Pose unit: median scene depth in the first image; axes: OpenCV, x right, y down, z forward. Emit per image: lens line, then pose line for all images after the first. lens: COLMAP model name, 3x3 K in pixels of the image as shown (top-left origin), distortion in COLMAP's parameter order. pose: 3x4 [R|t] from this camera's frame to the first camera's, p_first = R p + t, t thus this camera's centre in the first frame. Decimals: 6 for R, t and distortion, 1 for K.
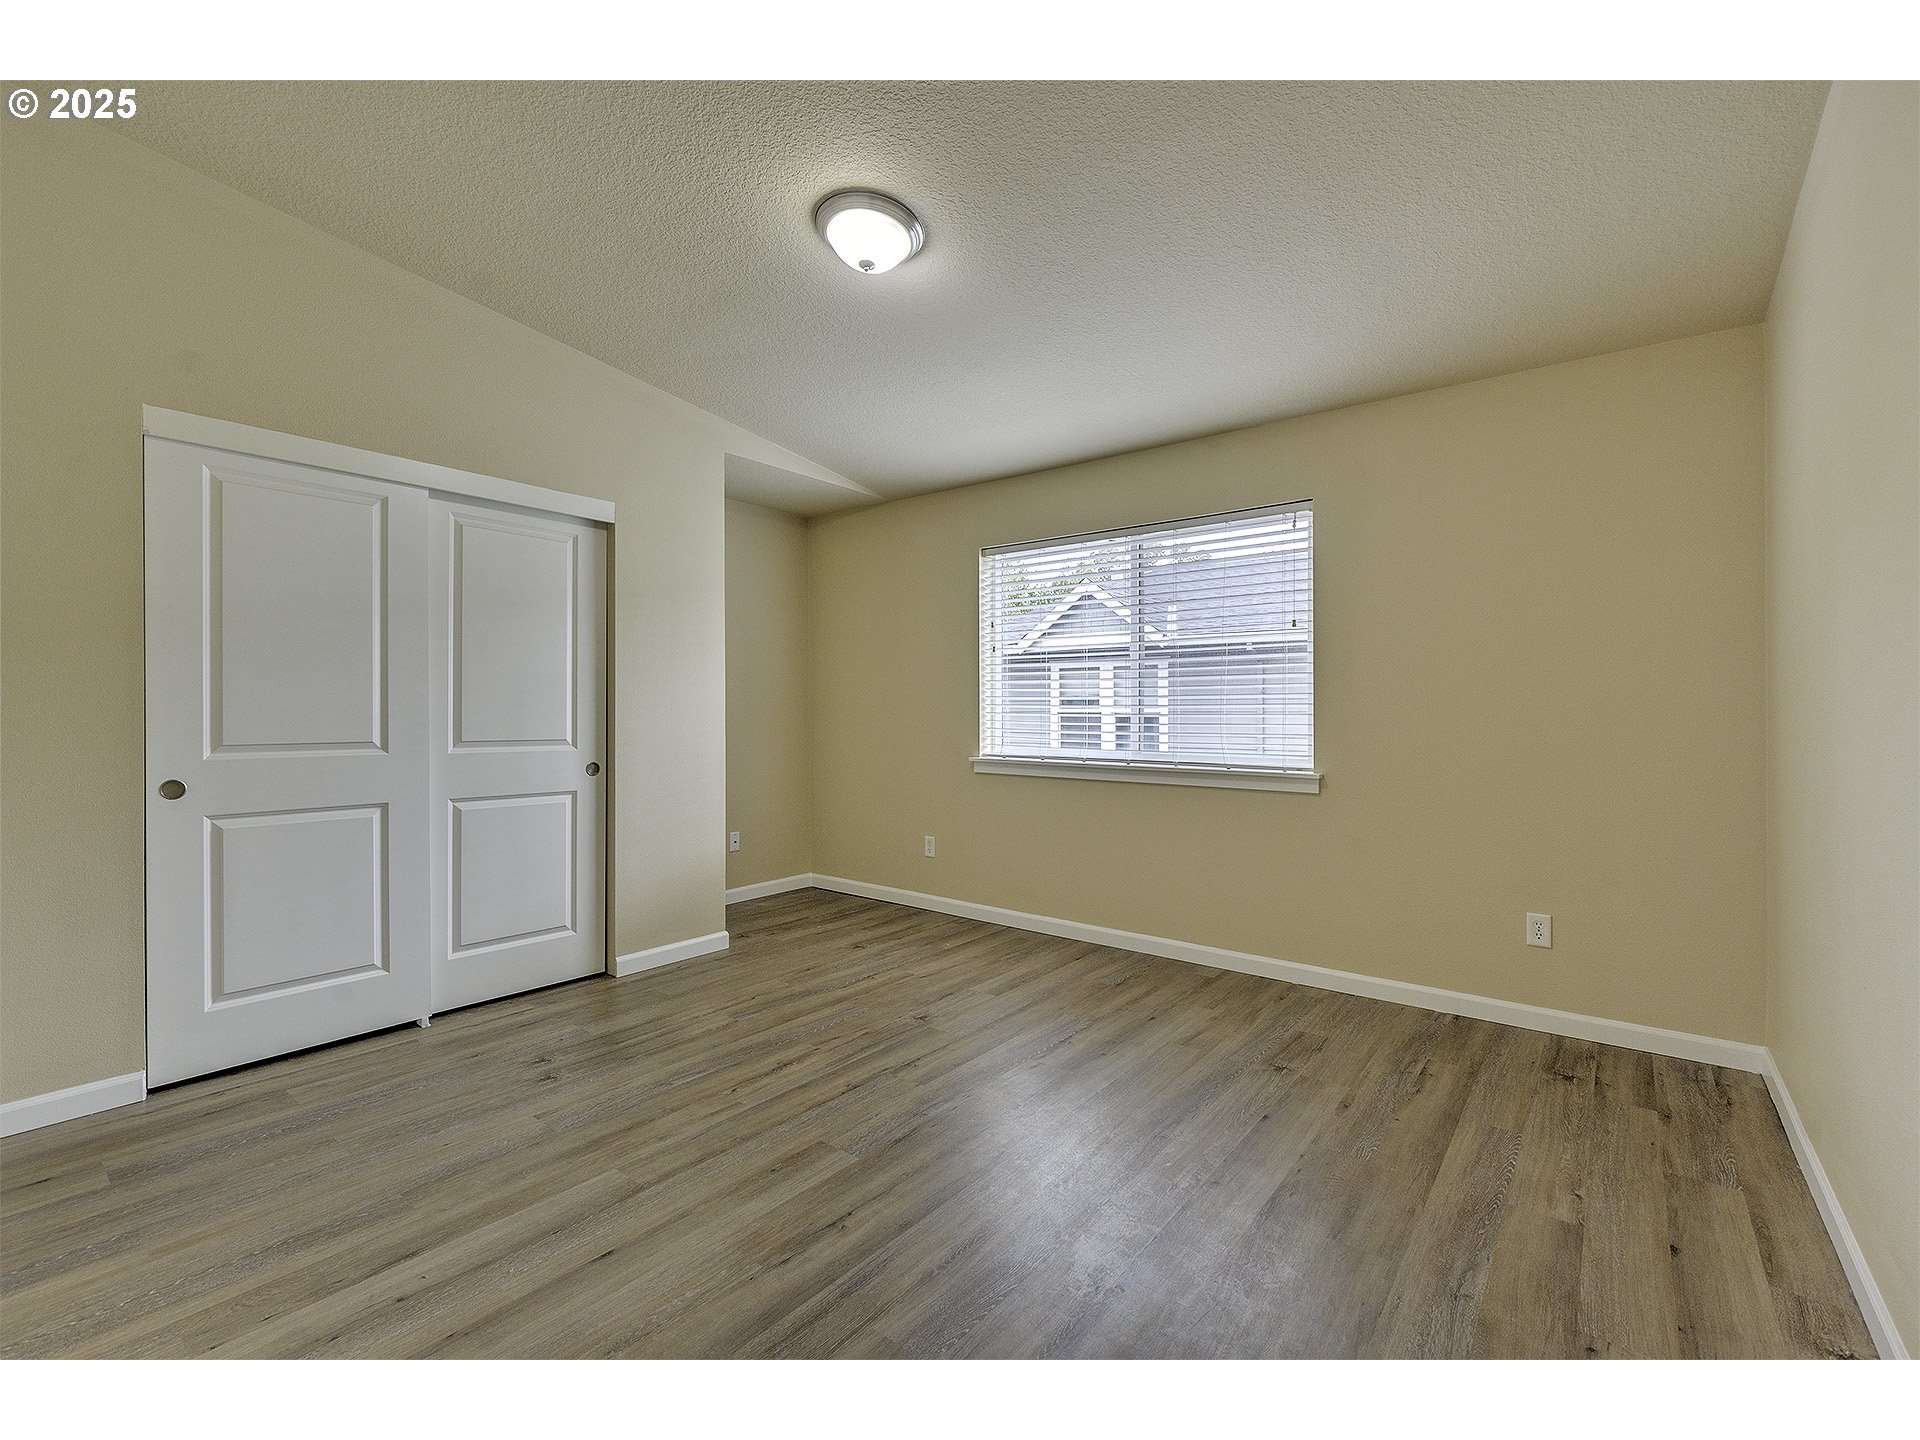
lens RADIAL K [[837.6, 0, 953.7], [0, 837.6, 722.2], [0, 0, 1]] dist [0.000014, -0.000581]
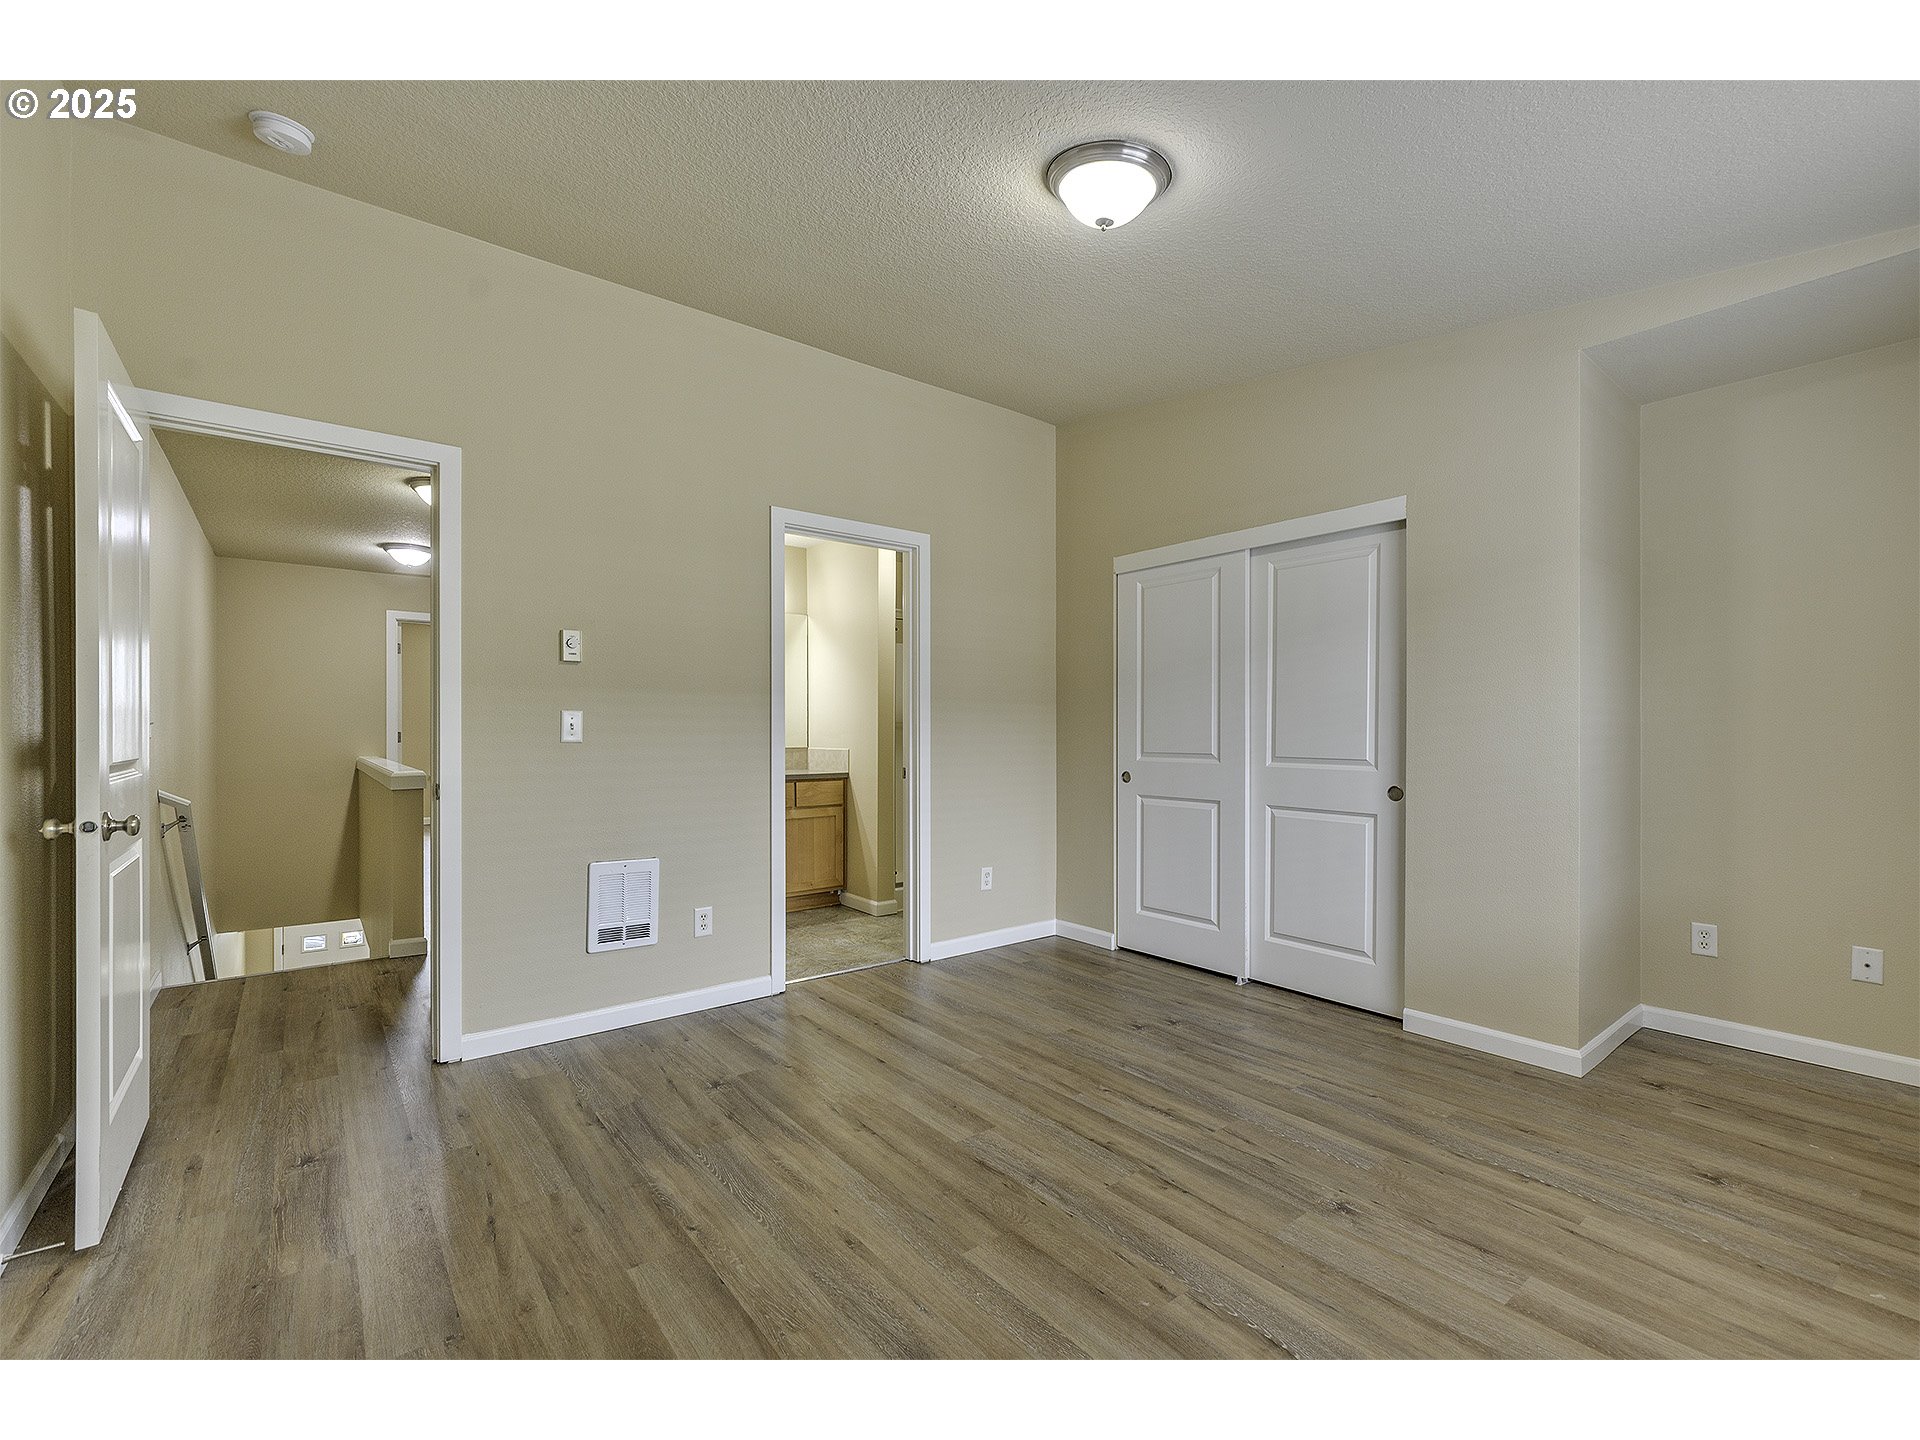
lens RADIAL K [[803.6, 0, 961.5], [0, 803.6, 745.1], [0, 0, 1]] dist [-0.000355, 0.000063]
pose [[-0.211396, 0.010871, -0.977340, 0.635958], [-0.013677, 0.999807, 0.014080, -0.003151], [0.977305, 0.016344, -0.211207, 0.868425]]
